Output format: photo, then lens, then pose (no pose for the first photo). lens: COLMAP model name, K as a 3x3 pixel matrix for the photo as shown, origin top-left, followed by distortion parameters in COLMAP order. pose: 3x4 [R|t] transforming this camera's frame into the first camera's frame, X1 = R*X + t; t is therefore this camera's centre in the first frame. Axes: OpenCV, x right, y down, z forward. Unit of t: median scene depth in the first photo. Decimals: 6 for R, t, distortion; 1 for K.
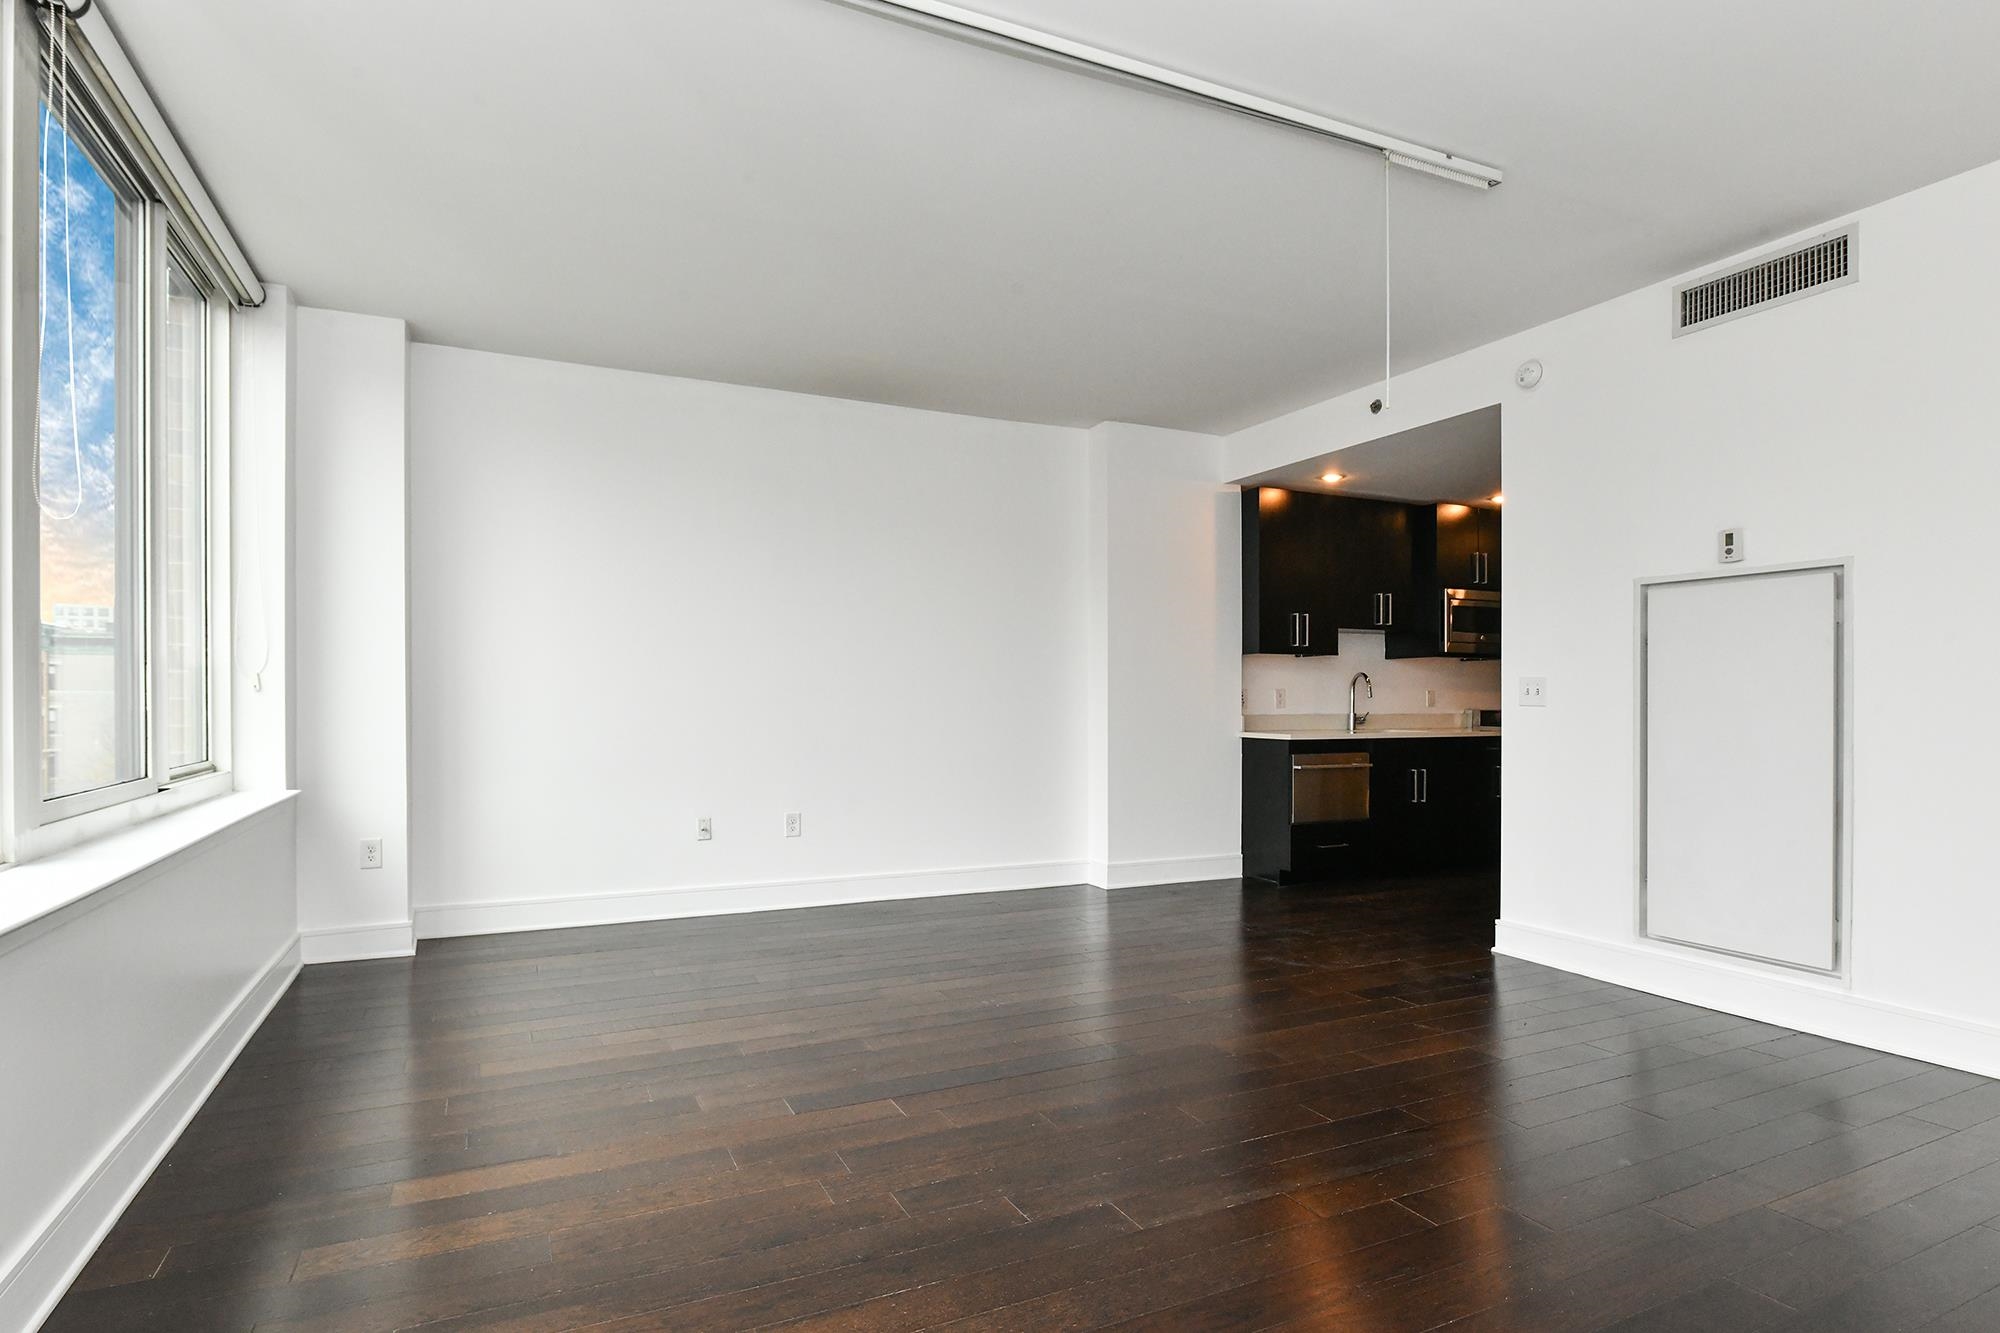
lens RADIAL K [[1029.7, 0, 1002.4], [0, 1029.7, 684.4], [0, 0, 1]] dist [-0.021433, 0.000043]
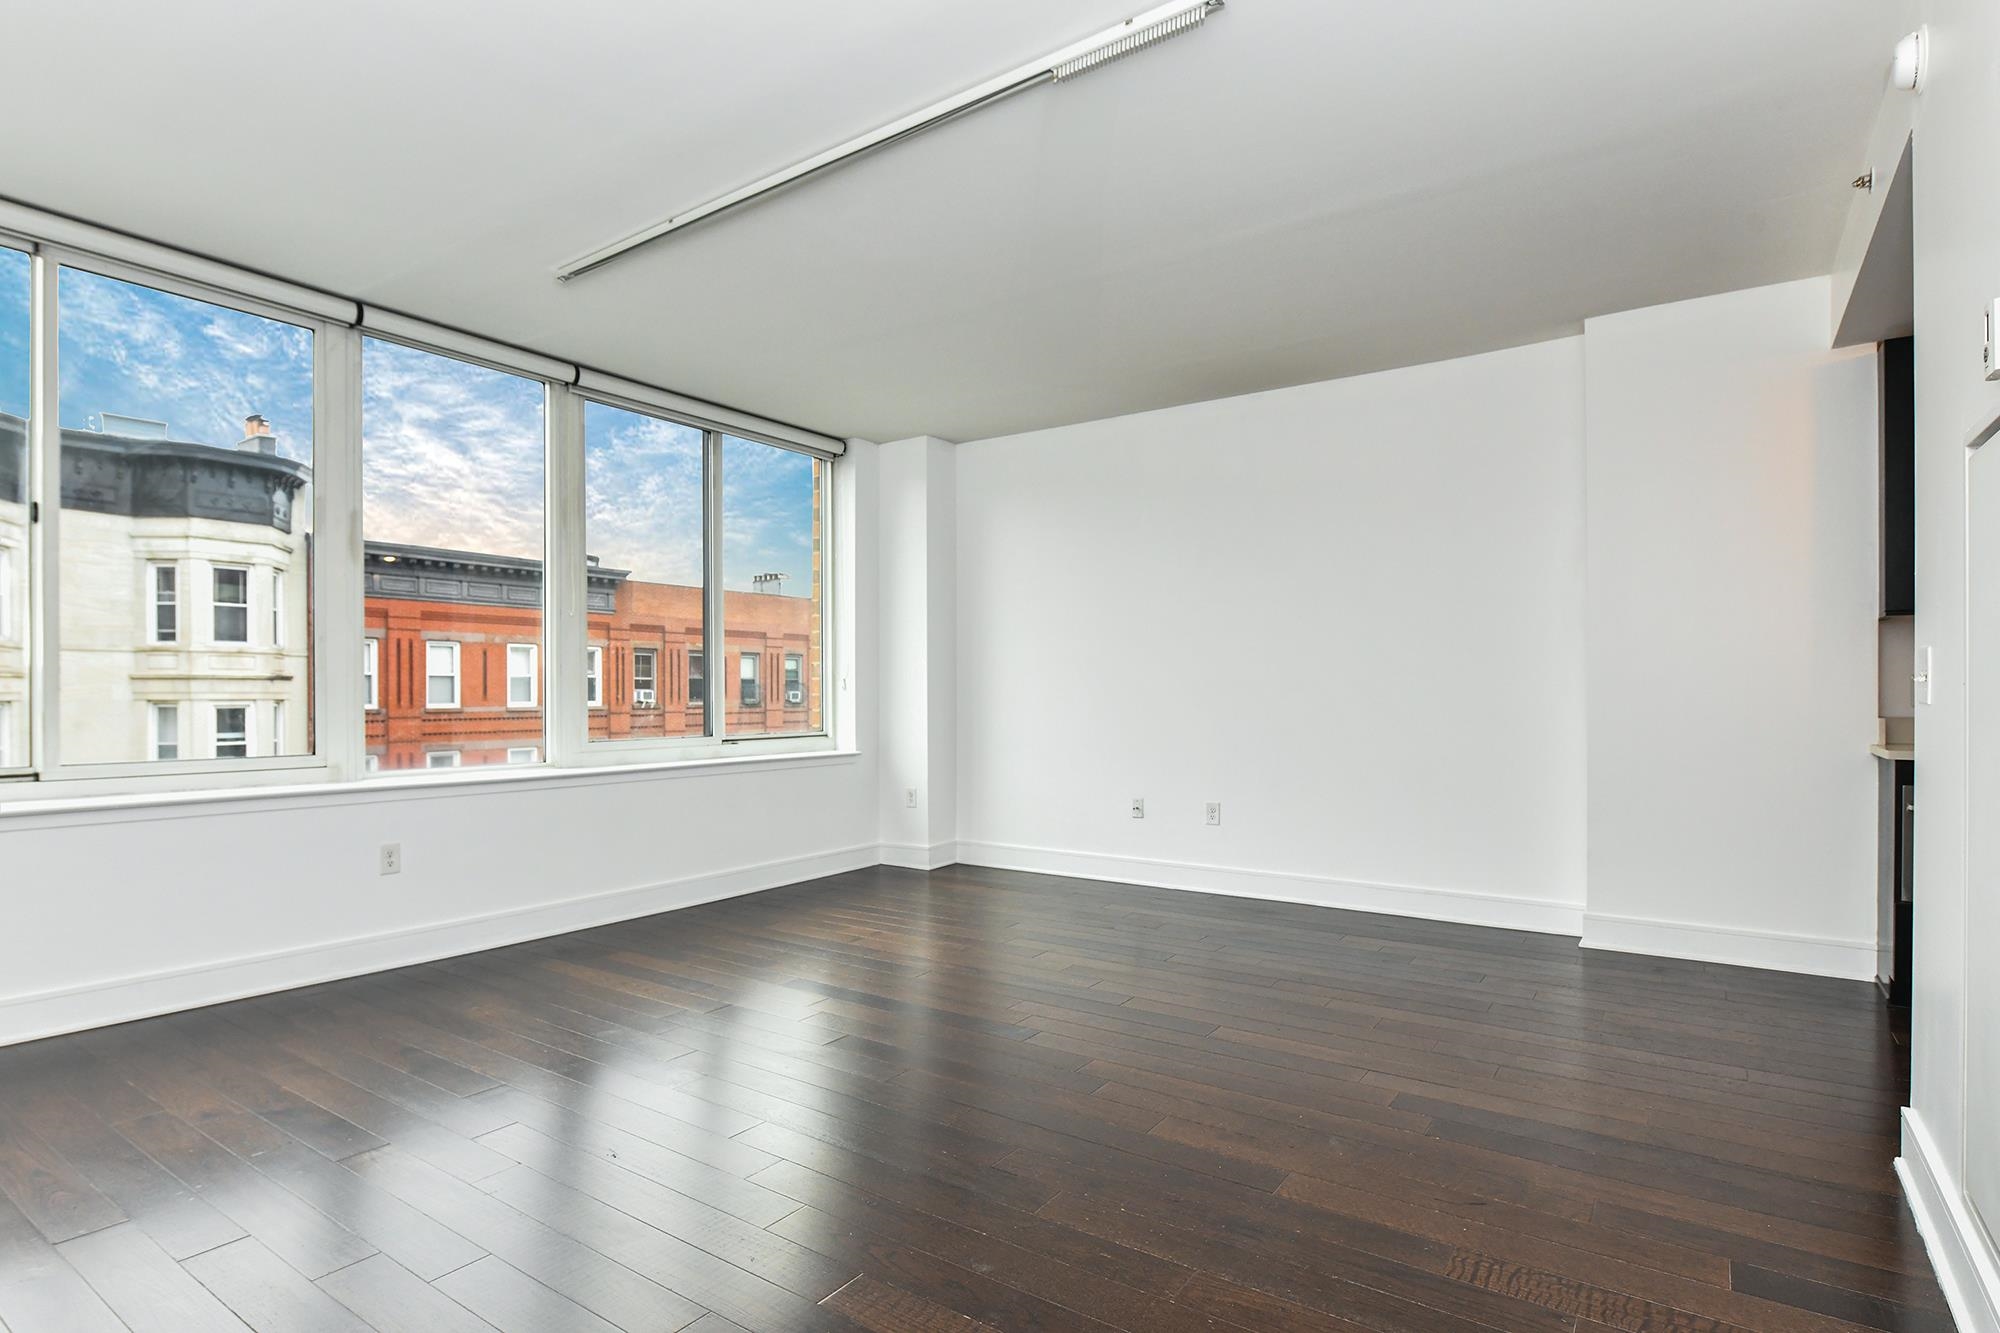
lens RADIAL K [[1029.7, 0, 947.8], [0, 1029.7, 692.1], [0, 0, 1]] dist [-0.021433, 0.000043]
pose [[0.473857, -0.001498, -0.880601, 0.692649], [0.014761, 0.999872, 0.006242, 0.002188], [0.880478, -0.015957, 0.473818, 0.312507]]
